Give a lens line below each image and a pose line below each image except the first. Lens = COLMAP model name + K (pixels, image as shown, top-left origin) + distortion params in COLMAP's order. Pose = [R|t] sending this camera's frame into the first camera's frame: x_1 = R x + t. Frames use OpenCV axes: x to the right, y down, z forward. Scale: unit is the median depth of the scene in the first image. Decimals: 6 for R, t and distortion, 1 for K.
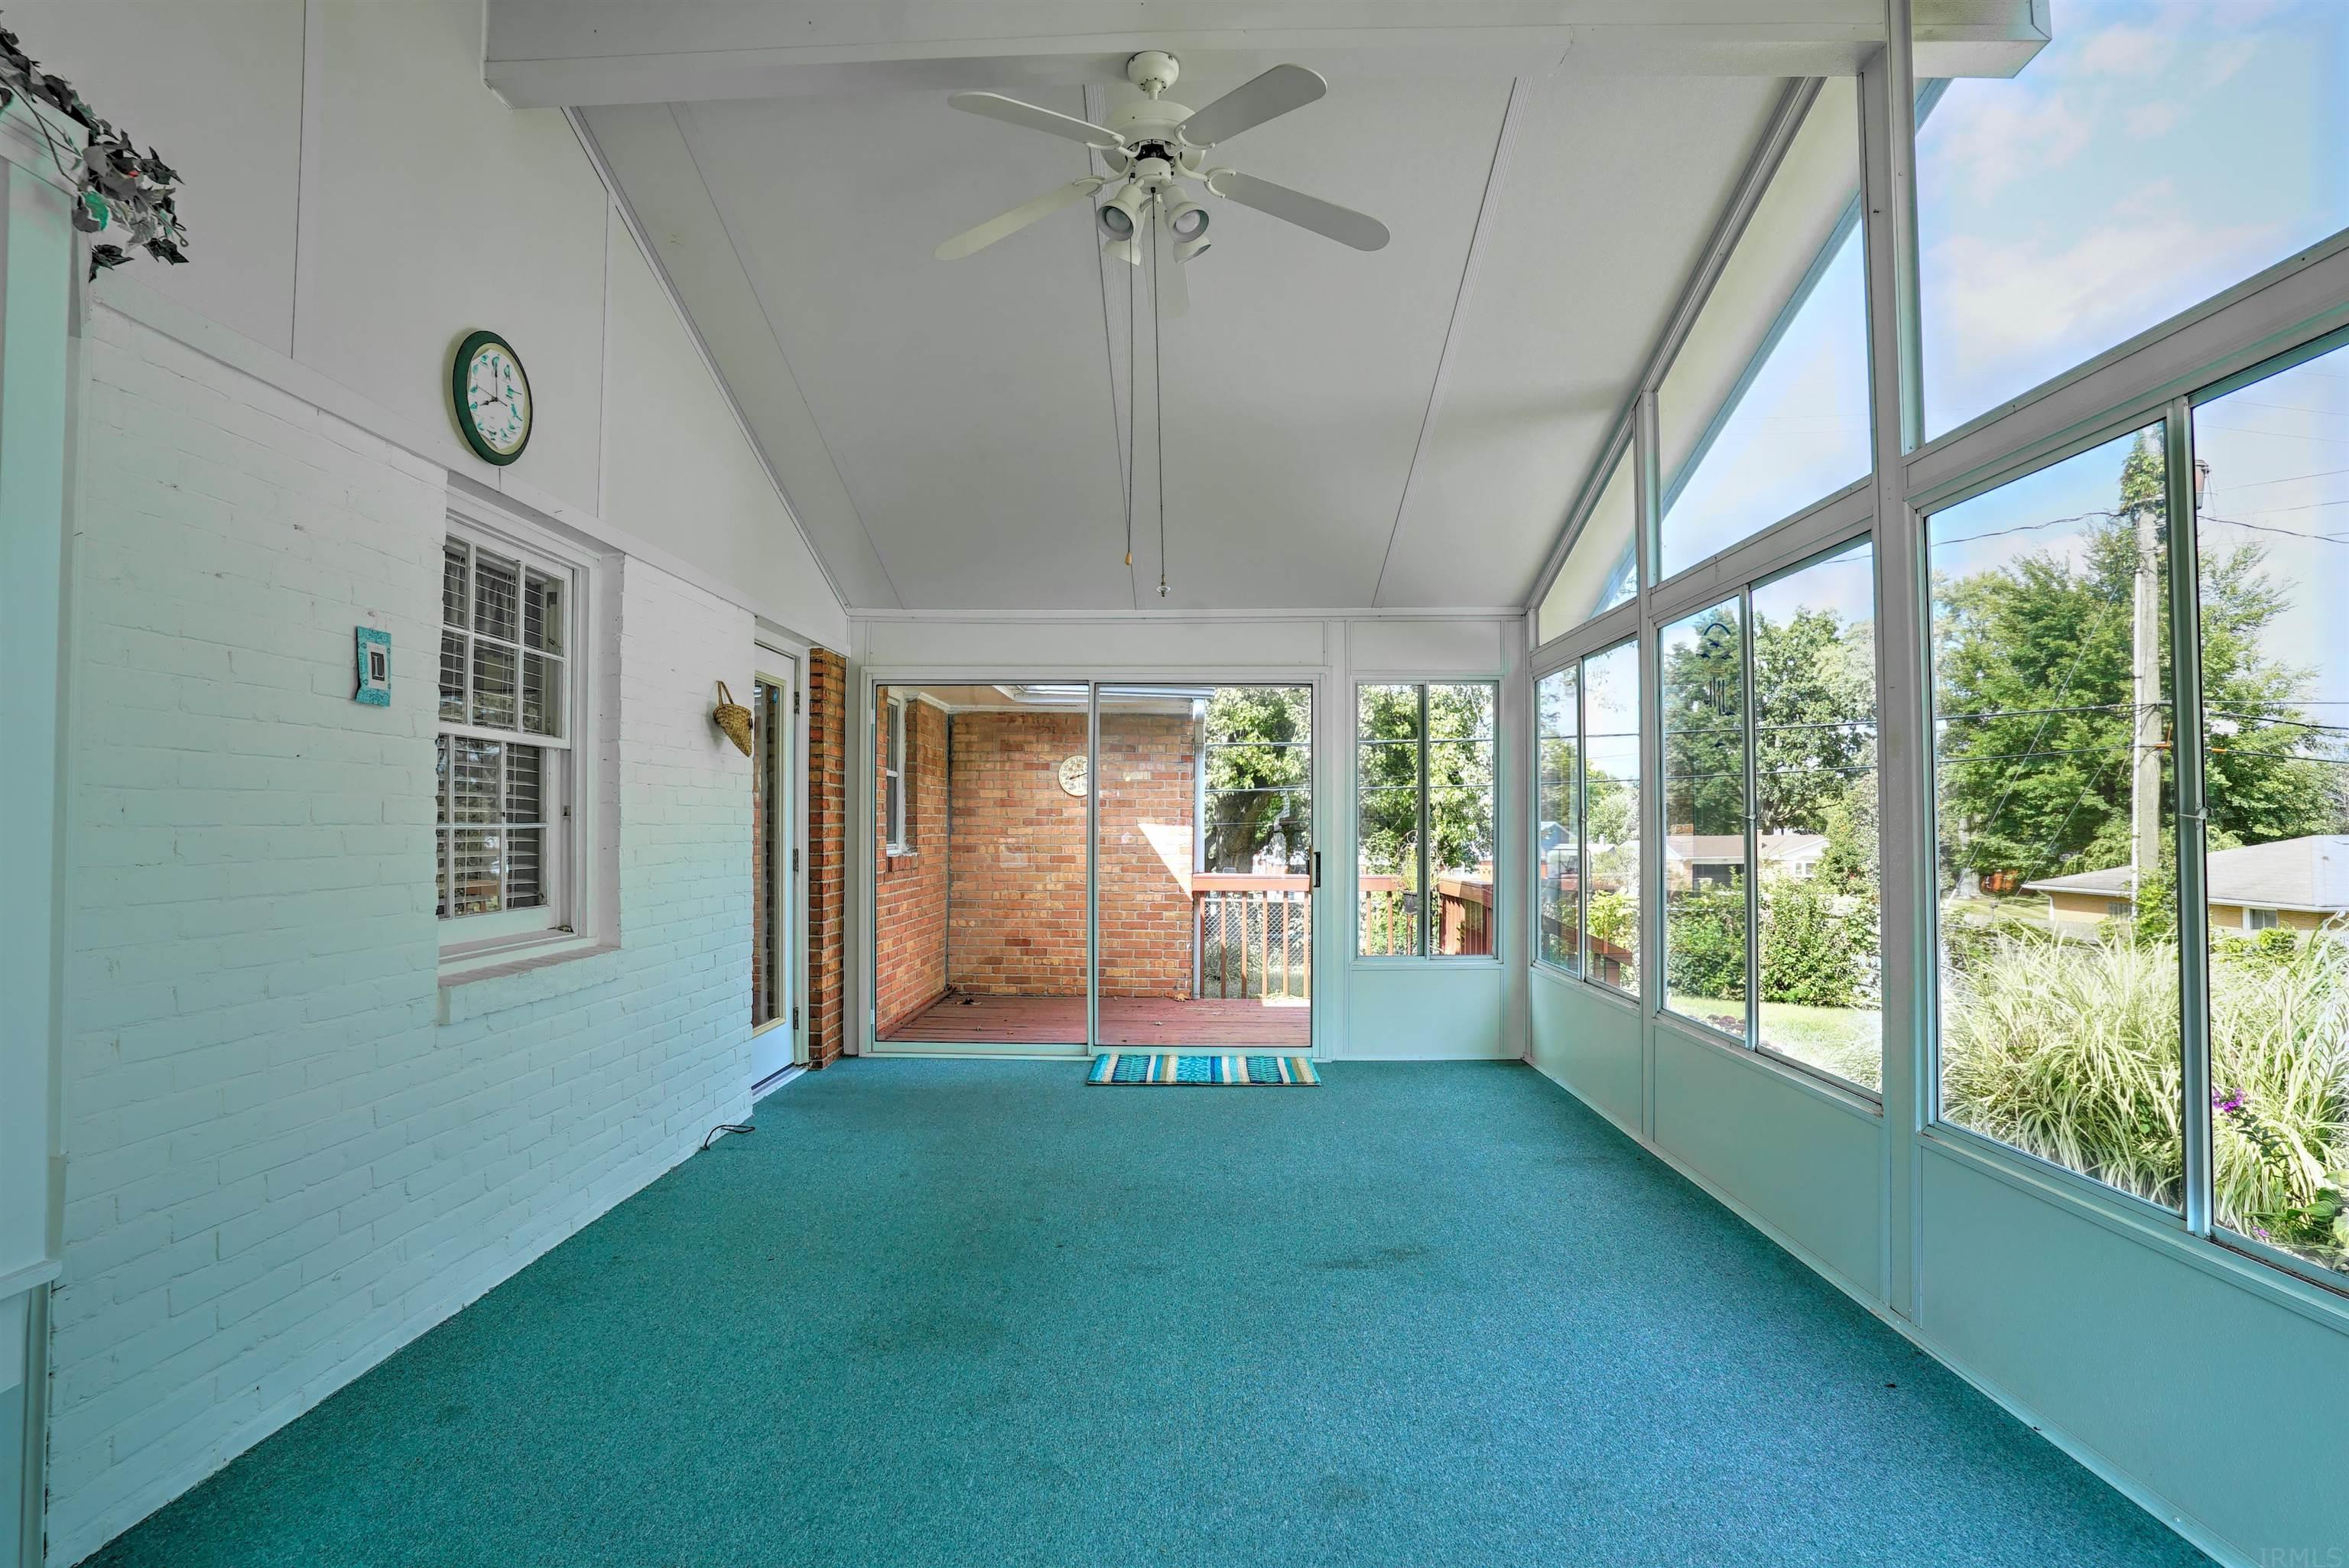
lens RADIAL K [[1166.6, 0, 1174.5], [0, 1166.6, 784.0], [0, 0, 1]] dist [-0.079571, 0.040508]
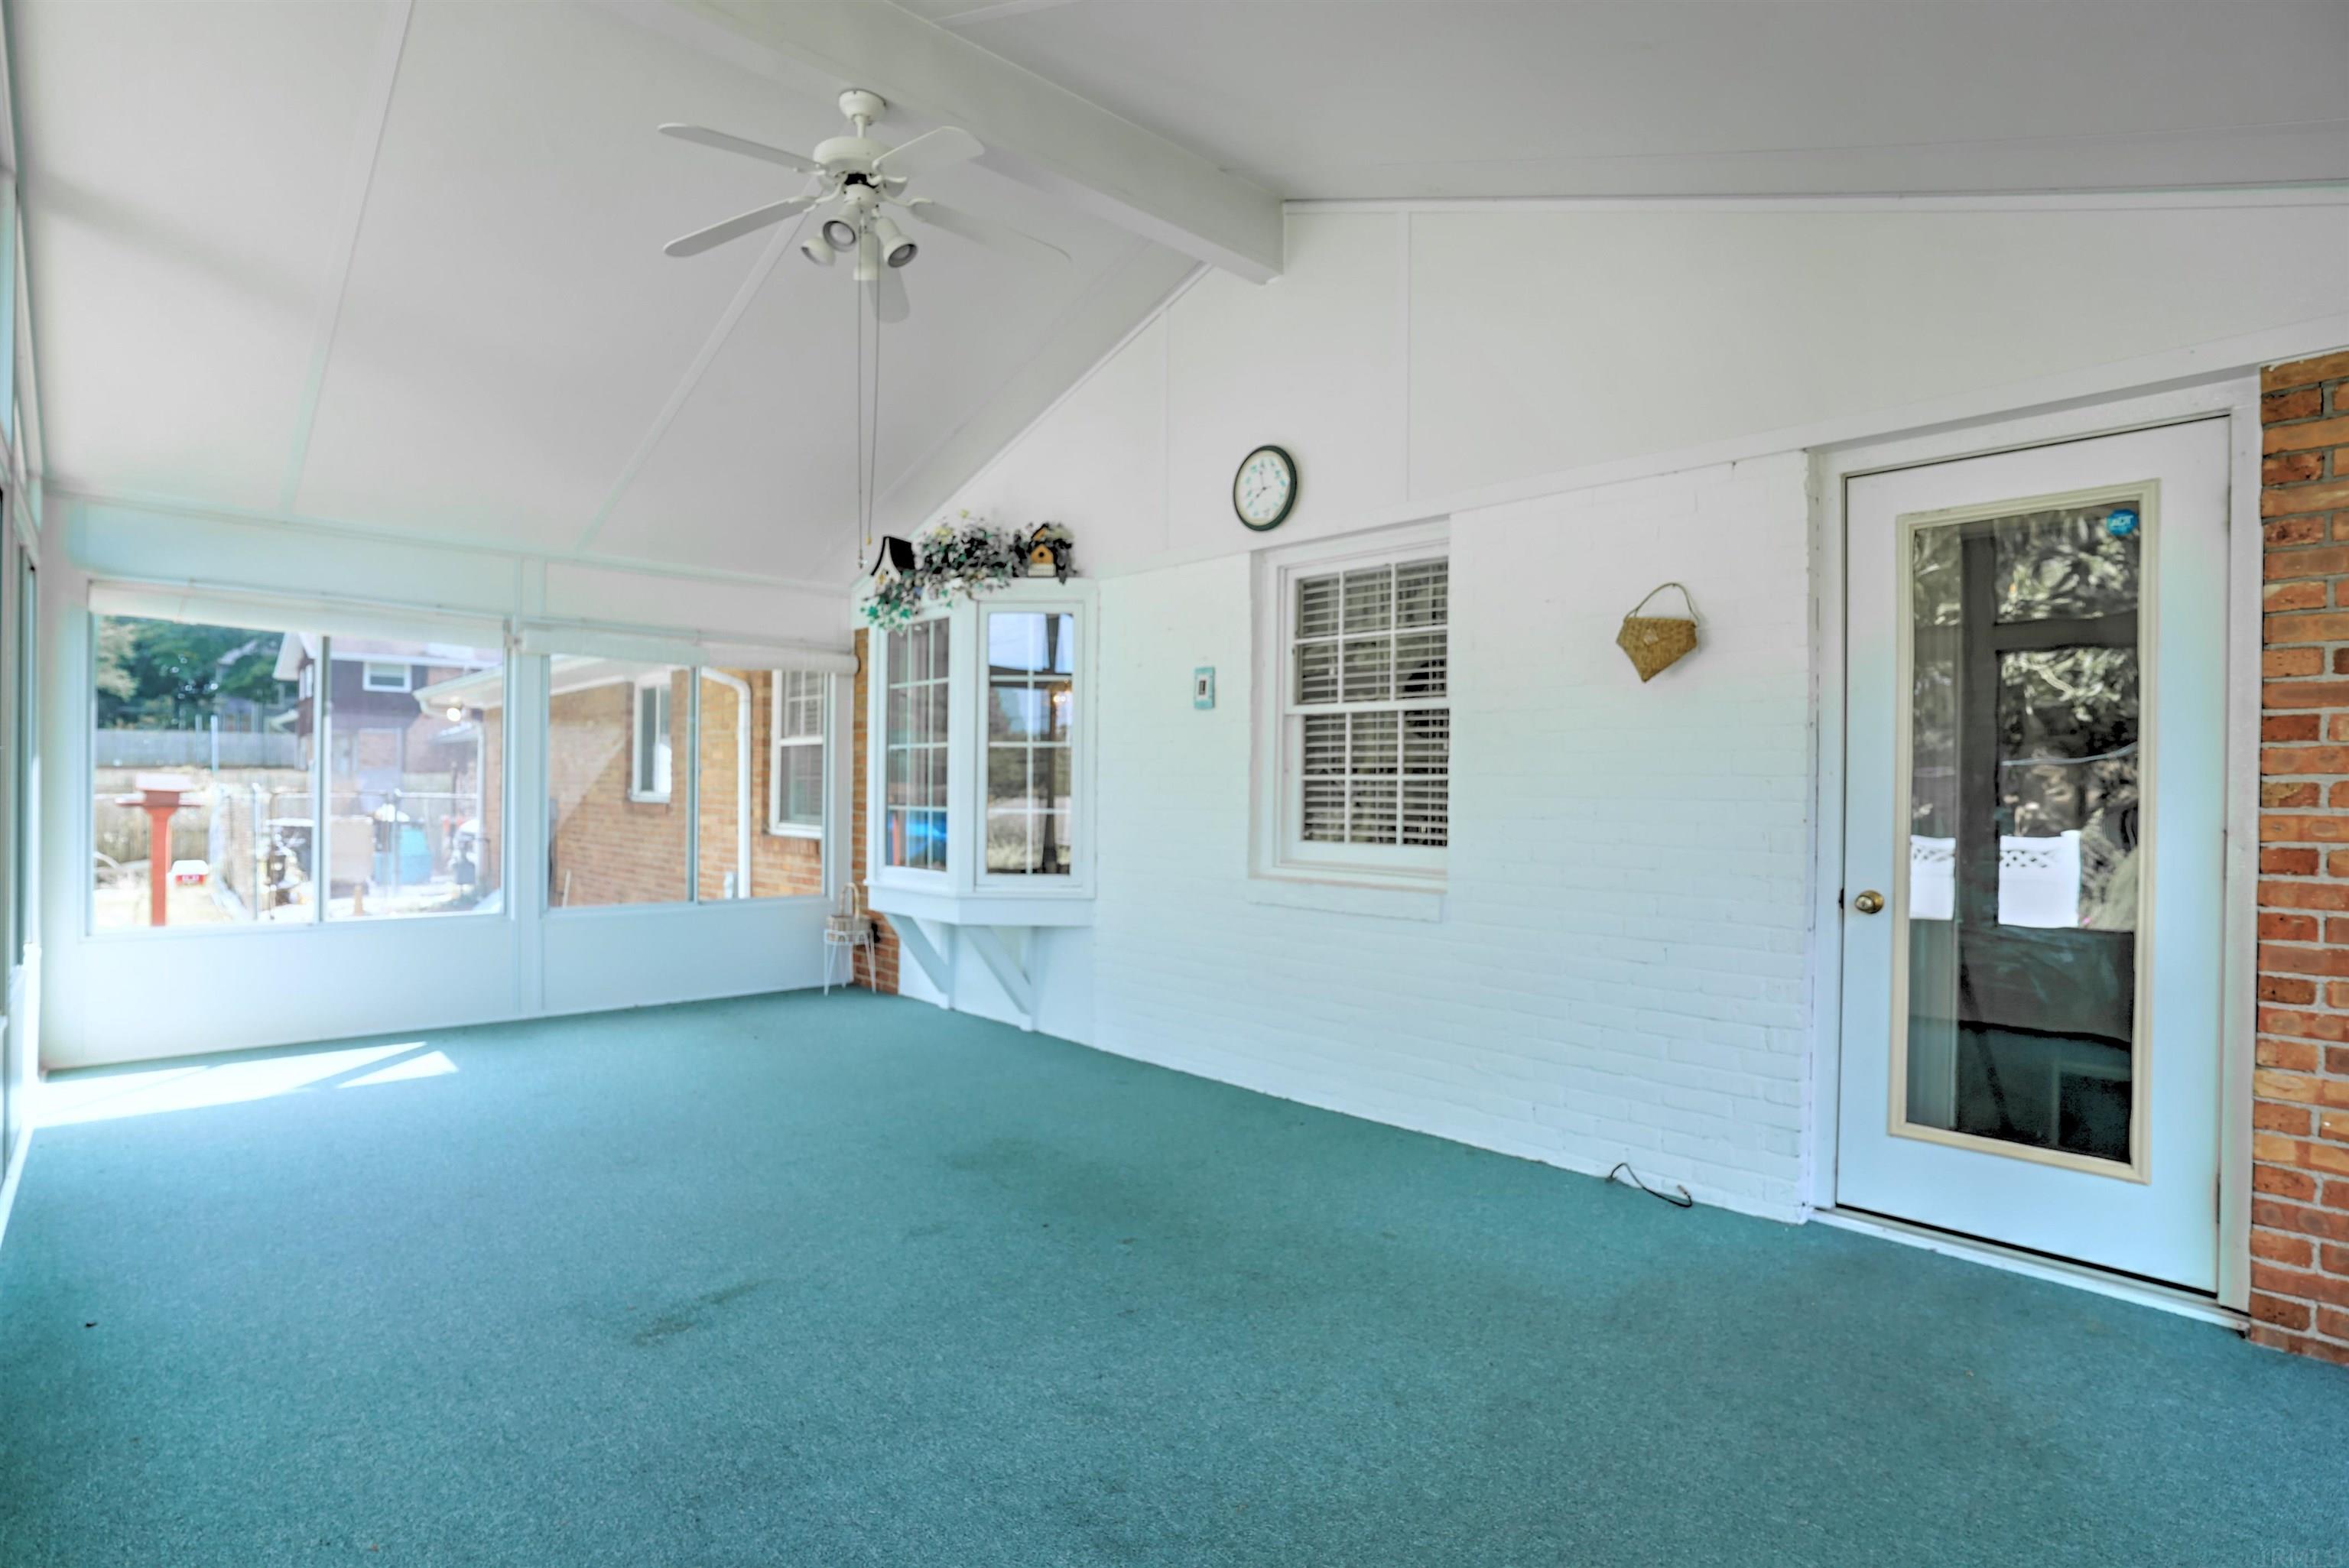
lens RADIAL K [[1166.6, 0, 1174.5], [0, 1166.6, 784.0], [0, 0, 1]] dist [-0.079571, 0.040508]
pose [[-0.716536, -0.007849, -0.697506, 0.460103], [0.014211, 0.999565, -0.025847, 0.072135], [0.697406, -0.028432, -0.716112, 1.697989]]
